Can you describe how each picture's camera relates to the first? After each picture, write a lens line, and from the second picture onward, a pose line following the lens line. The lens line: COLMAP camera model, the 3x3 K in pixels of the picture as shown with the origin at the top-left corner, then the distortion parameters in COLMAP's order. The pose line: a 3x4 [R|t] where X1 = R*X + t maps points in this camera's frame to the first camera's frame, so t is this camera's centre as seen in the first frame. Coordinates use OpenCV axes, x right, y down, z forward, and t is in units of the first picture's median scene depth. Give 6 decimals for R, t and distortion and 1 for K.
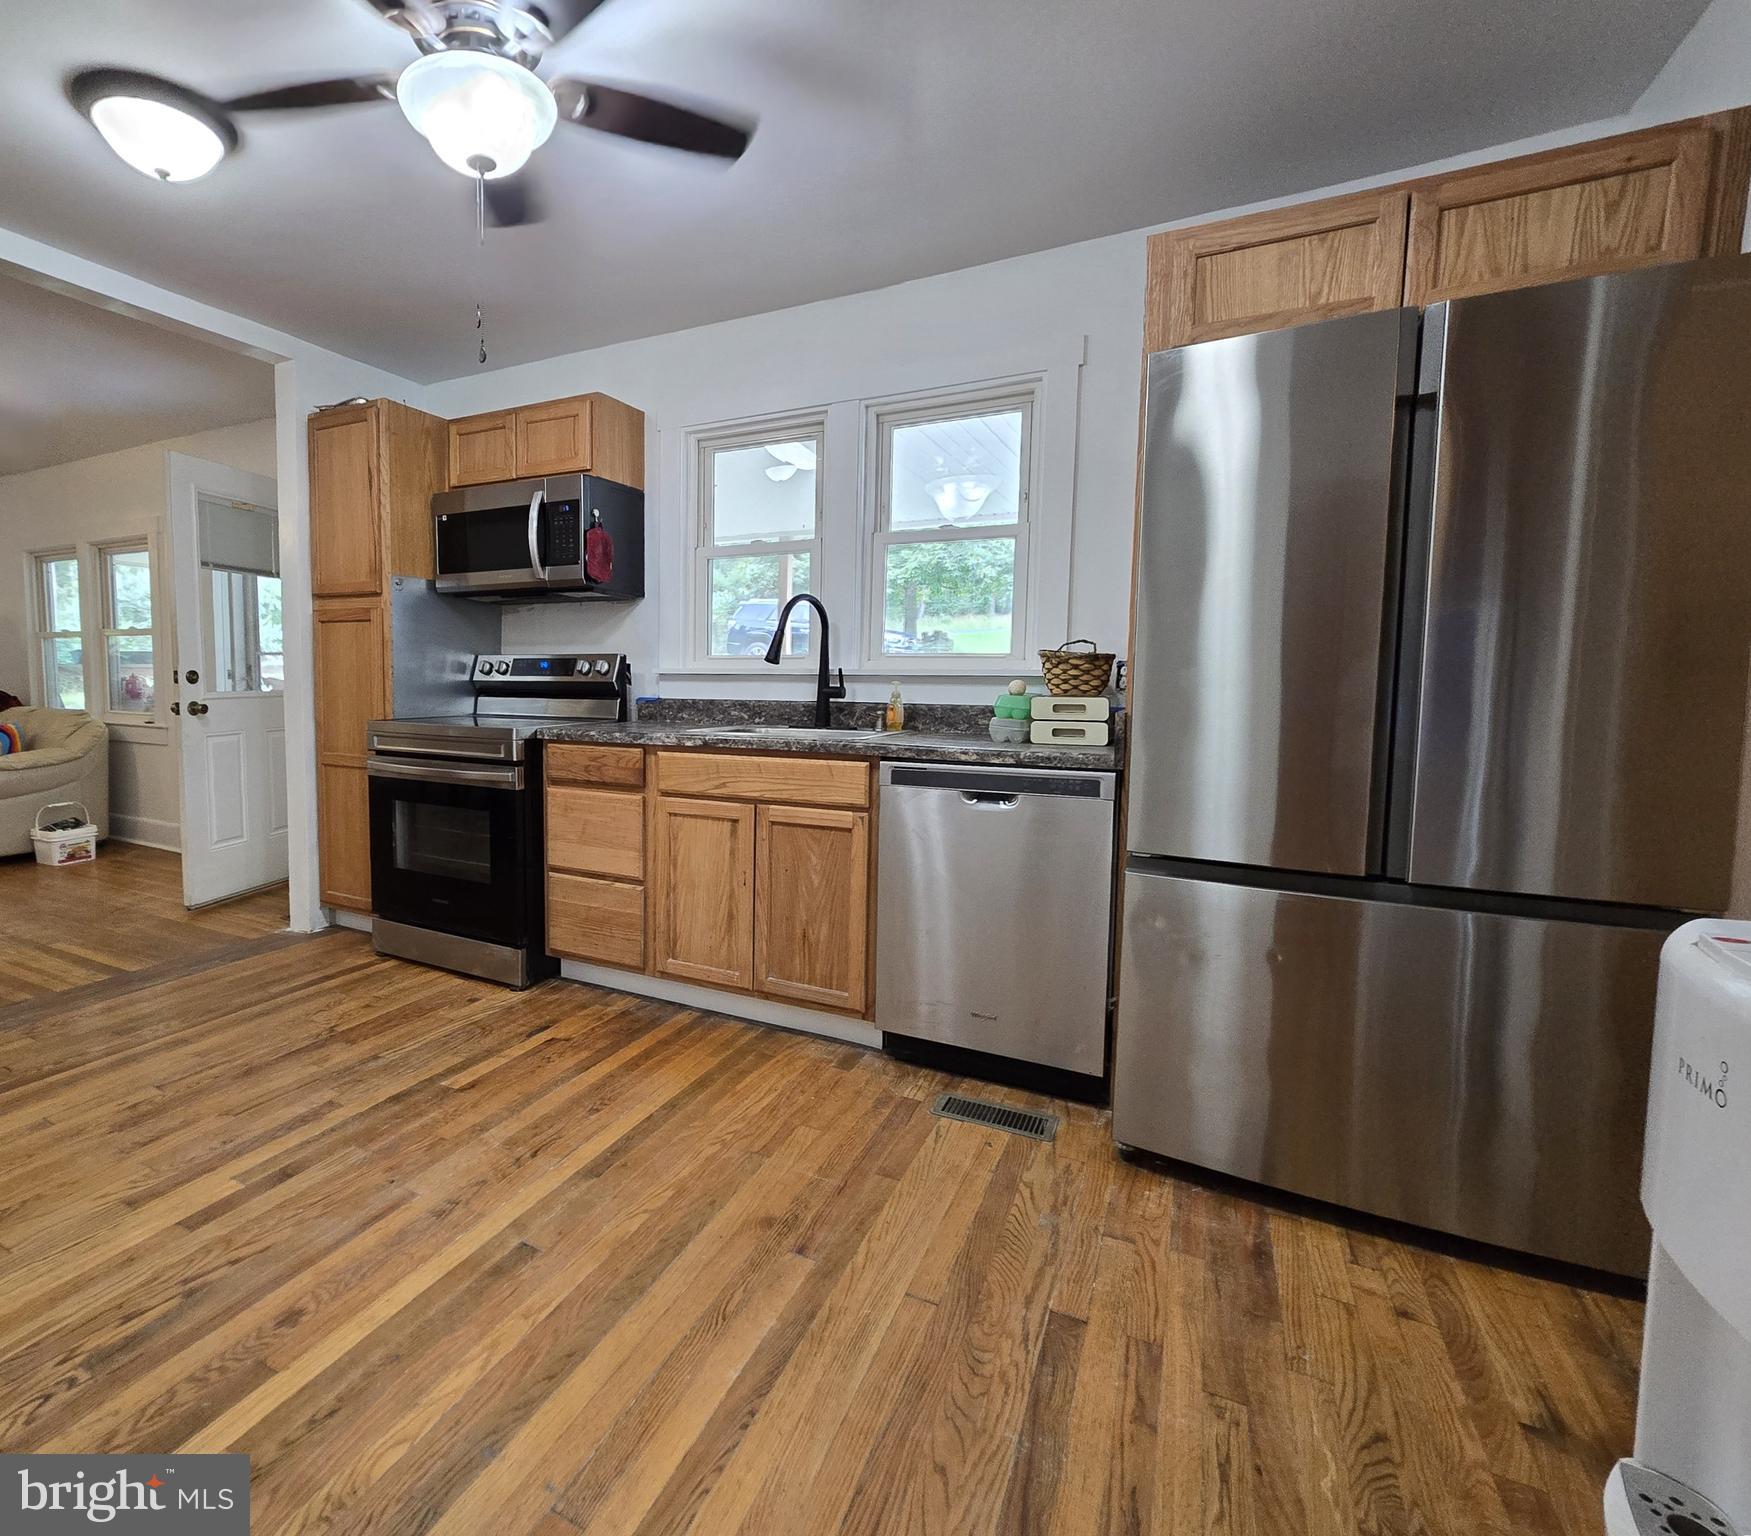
lens RADIAL K [[1010.4, 0, 864.6], [0, 1010.4, 754.4], [0, 0, 1]] dist [0.007721, 0.001163]
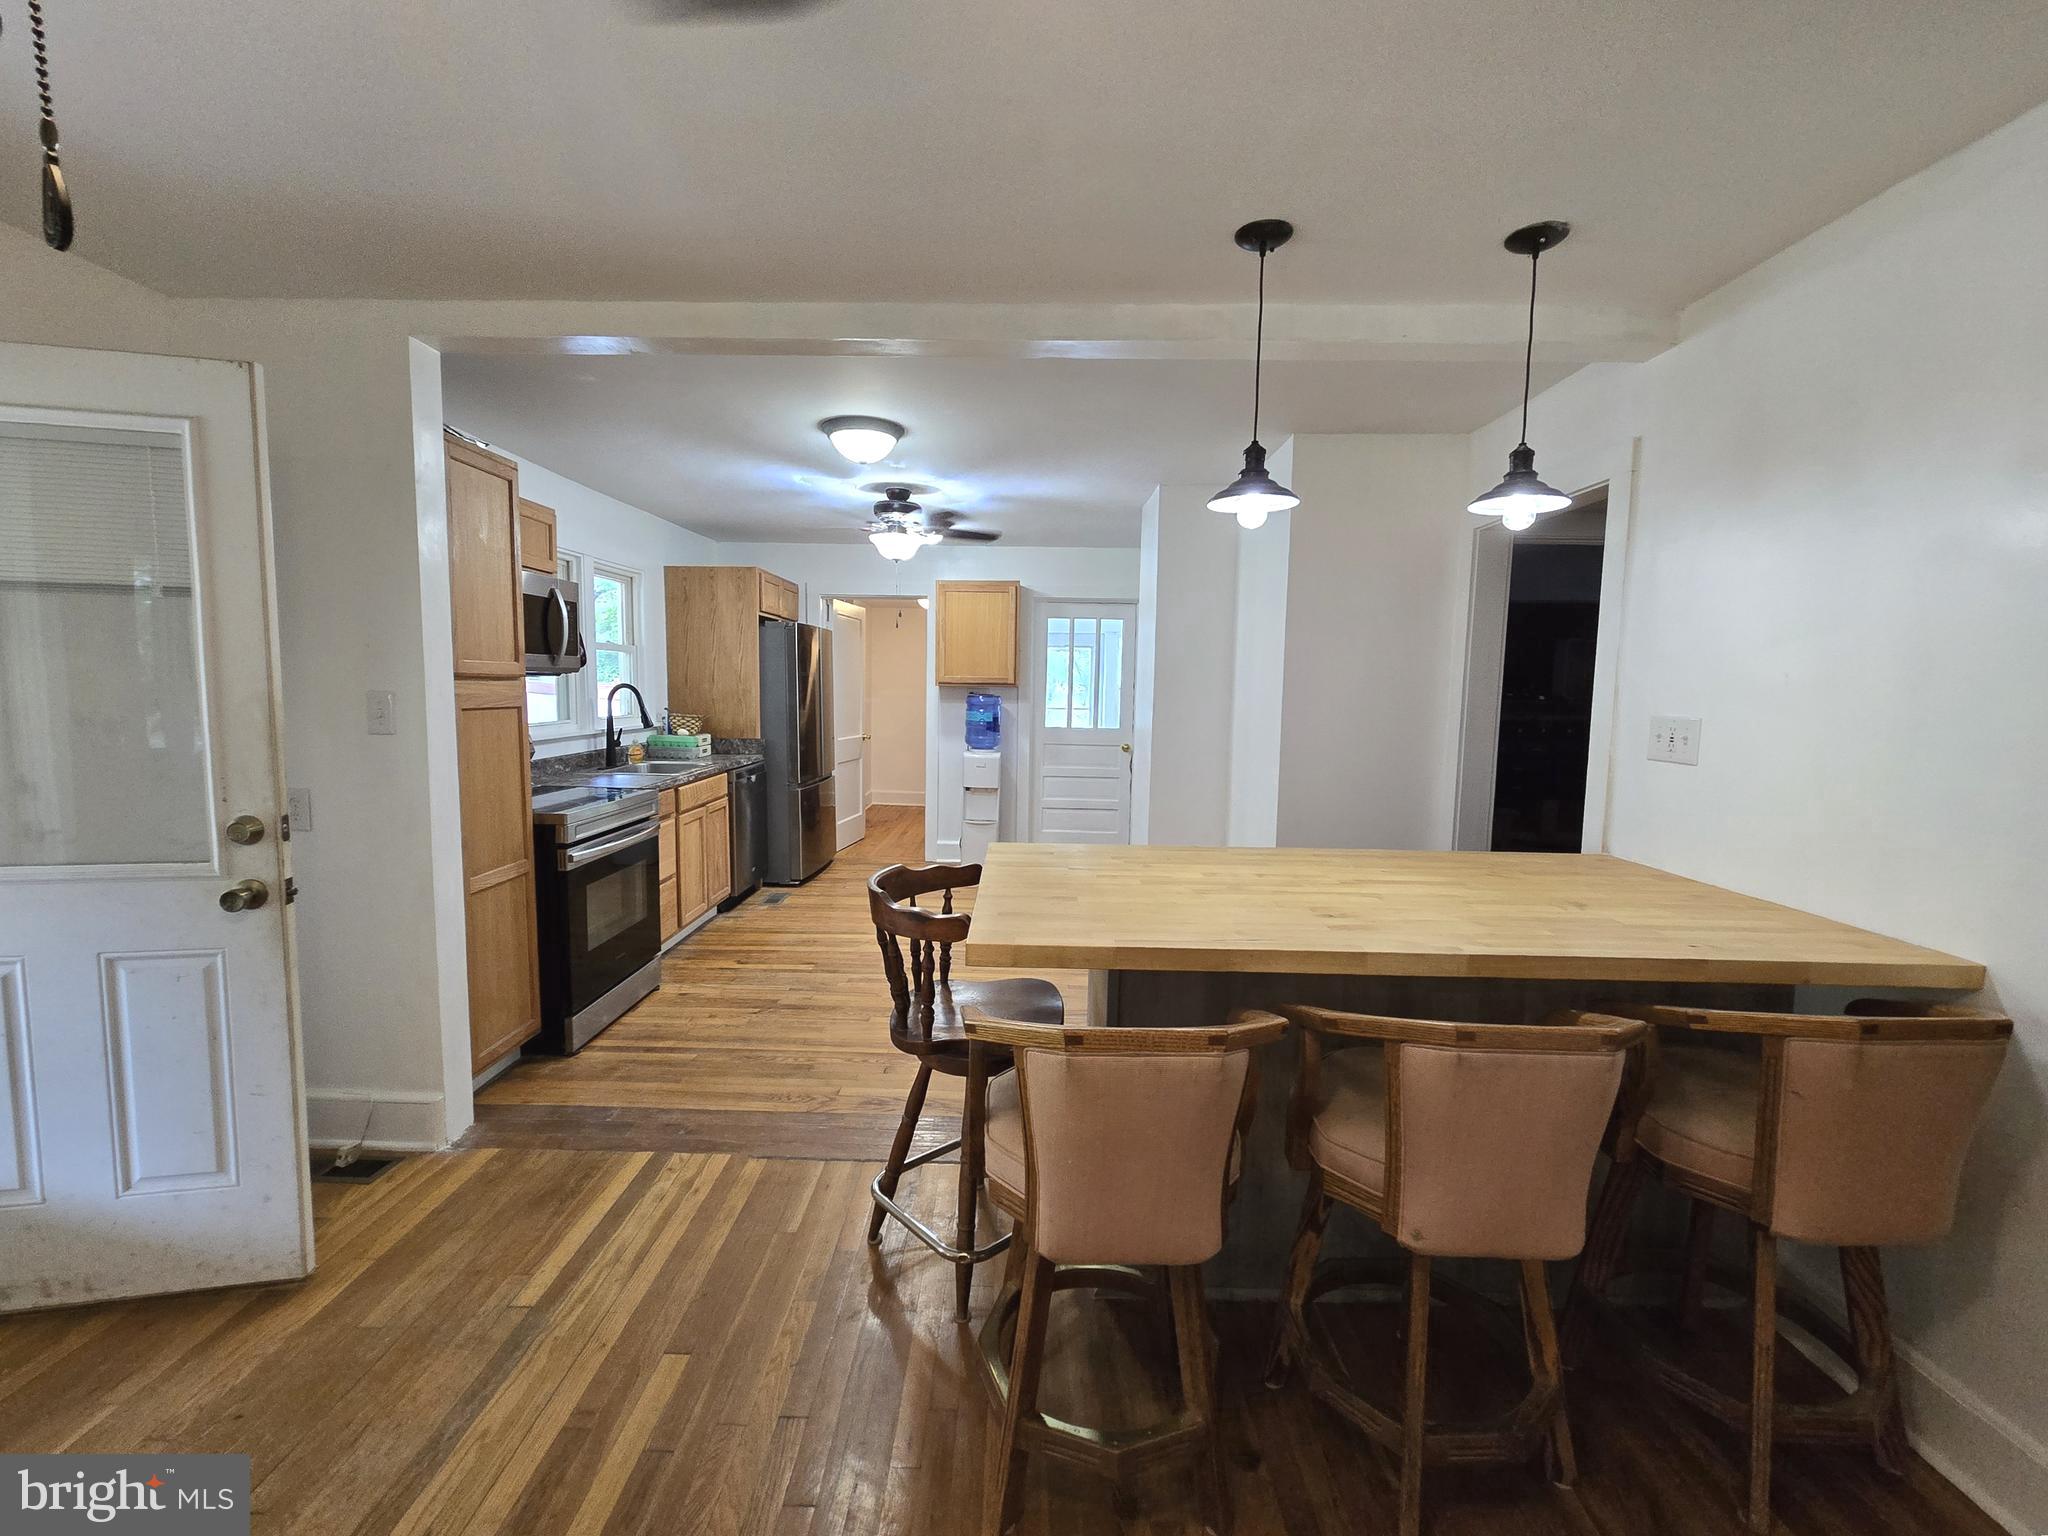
lens RADIAL K [[840.9, 0, 1025.2], [0, 840.9, 762.8], [0, 0, 1]] dist [-0.000012, 0.000003]
pose [[-0.489194, -0.095383, 0.866944, -1.539064], [0.055122, 0.988634, 0.139875, -0.185315], [-0.870431, 0.116214, -0.478376, 1.110872]]
